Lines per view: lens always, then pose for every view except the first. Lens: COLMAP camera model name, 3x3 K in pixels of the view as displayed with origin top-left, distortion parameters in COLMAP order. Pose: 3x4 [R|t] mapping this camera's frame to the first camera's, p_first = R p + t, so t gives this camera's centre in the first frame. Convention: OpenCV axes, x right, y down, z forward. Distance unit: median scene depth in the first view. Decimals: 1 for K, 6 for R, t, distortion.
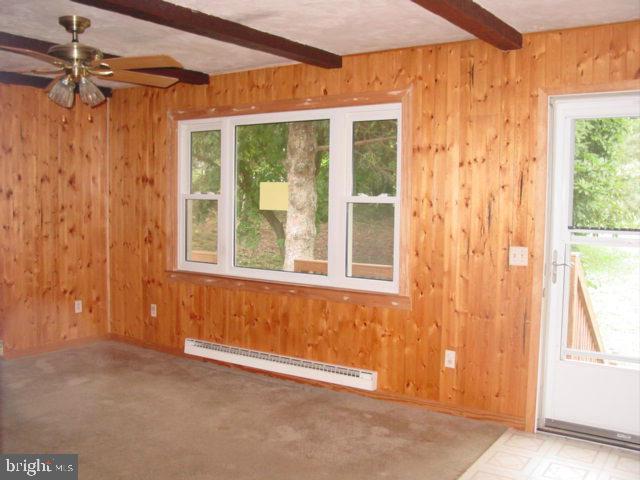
lens RADIAL K [[637.4, 0, 316.5], [0, 637.4, 240.1], [0, 0, 1]] dist [-0.125479, 0.030239]
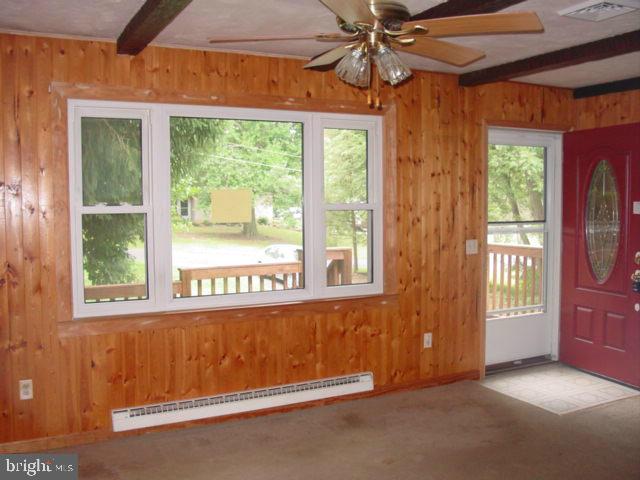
lens RADIAL K [[637.4, 0, 316.5], [0, 637.4, 240.1], [0, 0, 1]] dist [-0.125479, 0.030239]
pose [[0.482202, -0.066703, 0.873517, -0.859117], [0.076071, 0.996519, 0.034102, -0.050723], [-0.872751, 0.050005, 0.485598, 0.568374]]
